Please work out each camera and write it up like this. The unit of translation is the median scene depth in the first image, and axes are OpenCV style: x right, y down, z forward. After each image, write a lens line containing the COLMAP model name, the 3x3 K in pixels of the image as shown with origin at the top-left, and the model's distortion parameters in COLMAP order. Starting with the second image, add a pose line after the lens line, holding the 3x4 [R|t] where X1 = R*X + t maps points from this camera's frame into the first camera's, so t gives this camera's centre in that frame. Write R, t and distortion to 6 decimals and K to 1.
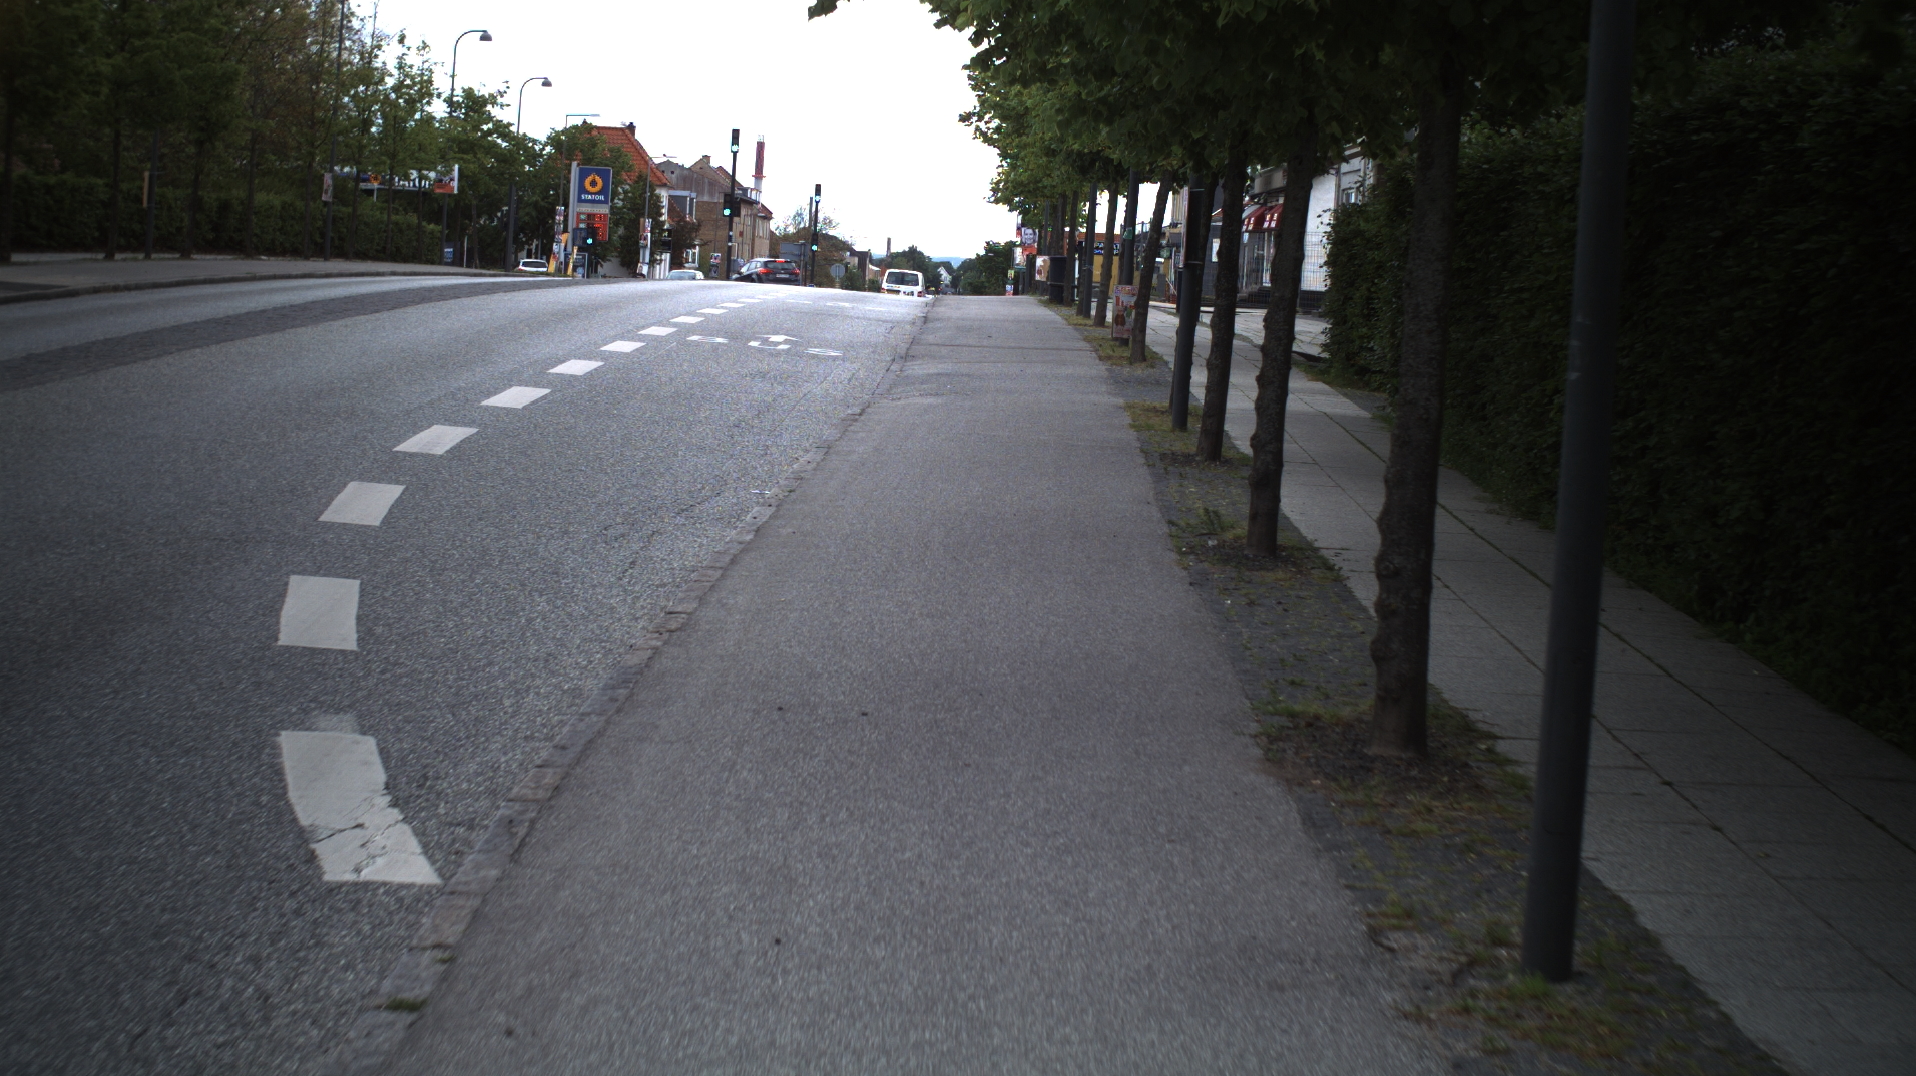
lens RADIAL K [[3290.8, 0, 965.5], [0, 3290.8, 522.2], [0, 0, 1]] dist [-0.256158, 0.000000]
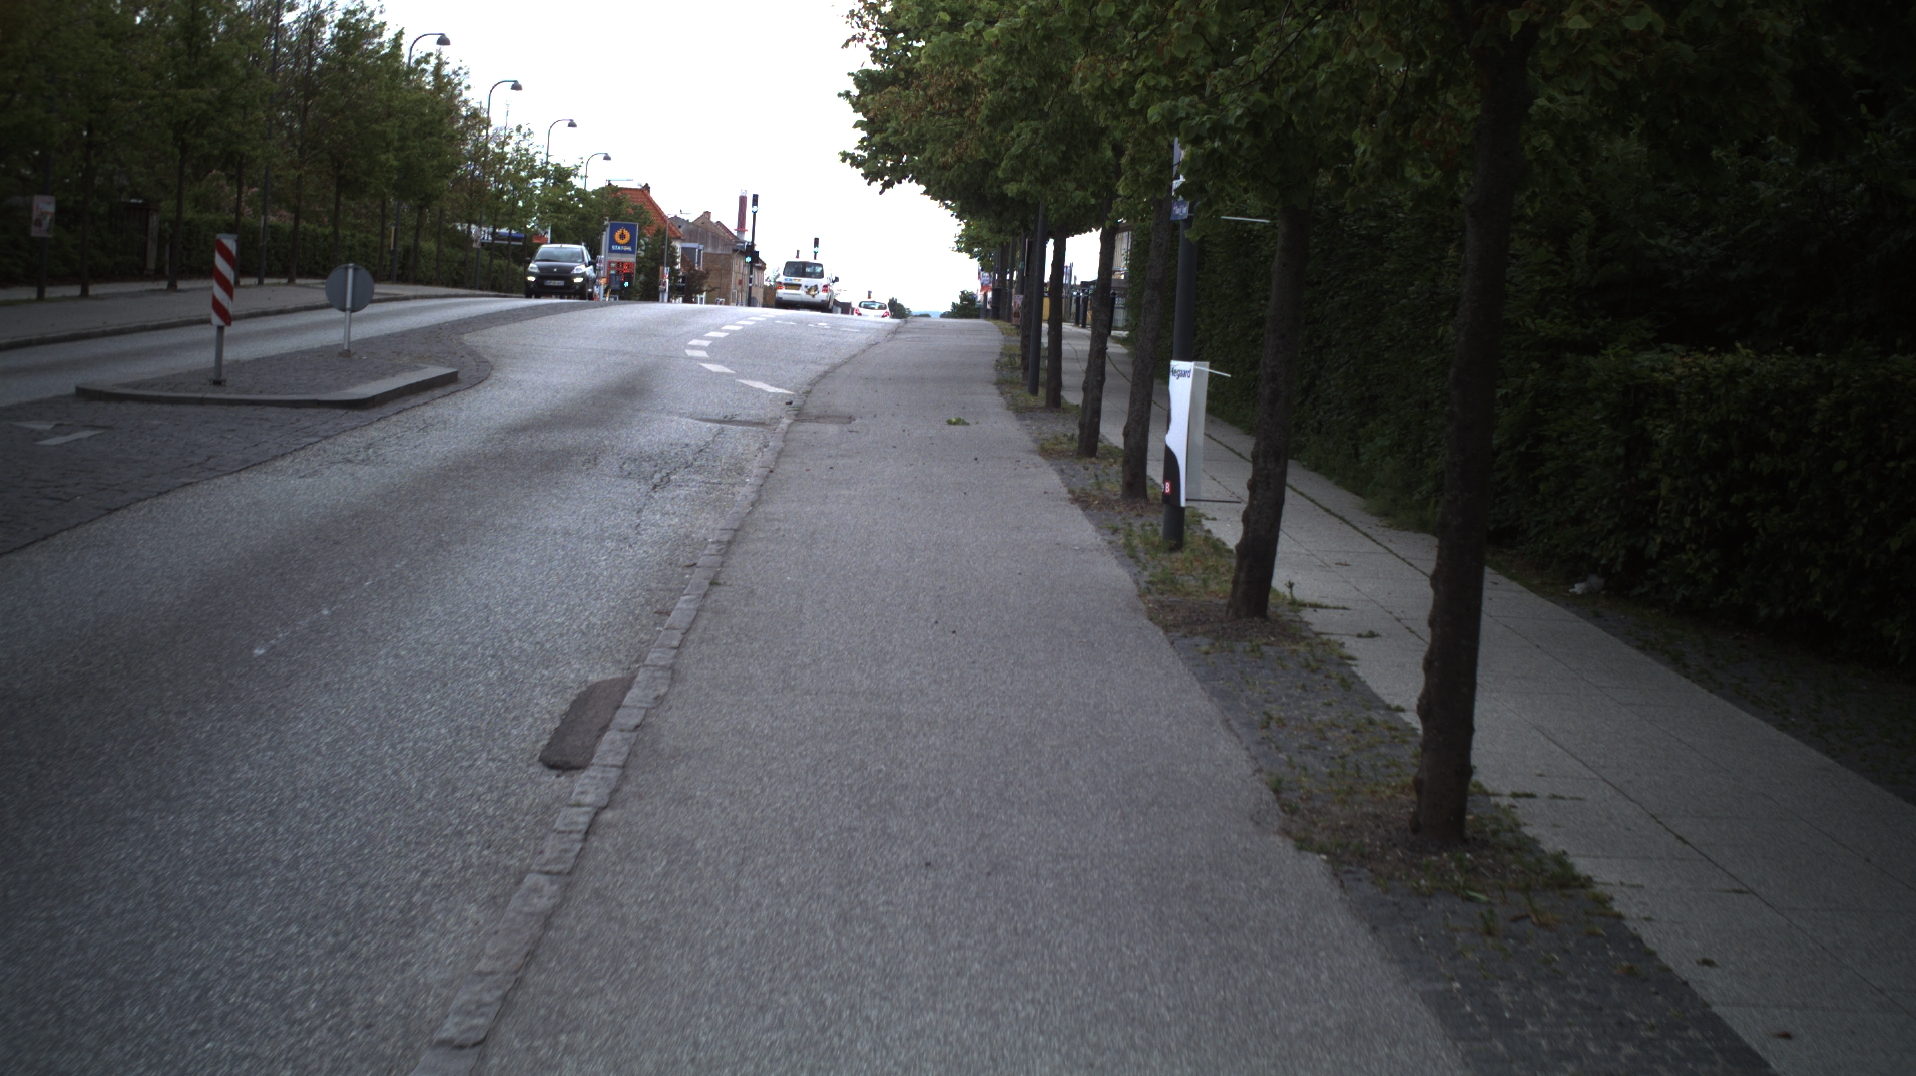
lens RADIAL K [[3290.8, 0, 949.6], [0, 3290.8, 539.7], [0, 0, 1]] dist [-0.256158, 0.000000]
pose [[0.999996, 0.002385, 0.001510, 0.010064], [-0.002368, 0.999935, -0.011186, 0.089781], [-0.001537, 0.011183, 0.999936, -0.864525]]
